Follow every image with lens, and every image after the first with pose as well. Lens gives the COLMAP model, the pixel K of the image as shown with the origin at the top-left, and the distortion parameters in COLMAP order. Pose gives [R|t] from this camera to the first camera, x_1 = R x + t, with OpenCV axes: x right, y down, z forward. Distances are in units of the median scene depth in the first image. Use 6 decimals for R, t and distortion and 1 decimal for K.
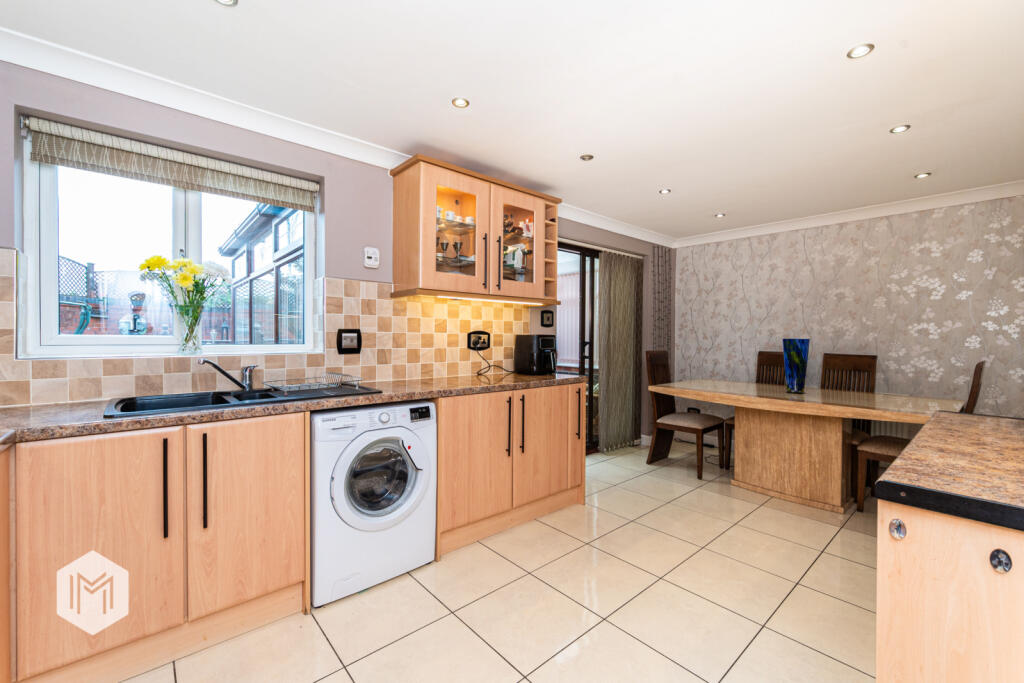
lens RADIAL K [[431.8, 0, 507.7], [0, 431.8, 343.4], [0, 0, 1]] dist [0.043619, -0.001031]
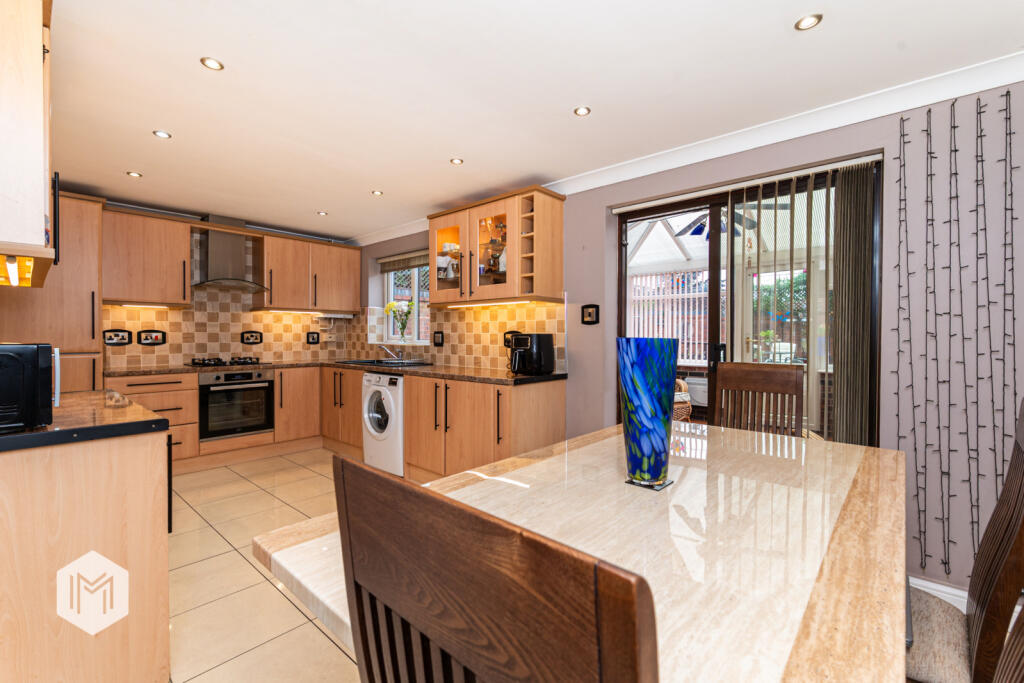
lens RADIAL K [[431.8, 0, 491.0], [0, 431.8, 342.7], [0, 0, 1]] dist [0.043619, -0.001031]
pose [[0.103686, 0.008455, -0.994574, 1.232322], [-0.022061, 0.999737, 0.006199, -0.004999], [0.994365, 0.021298, 0.103845, 0.988157]]
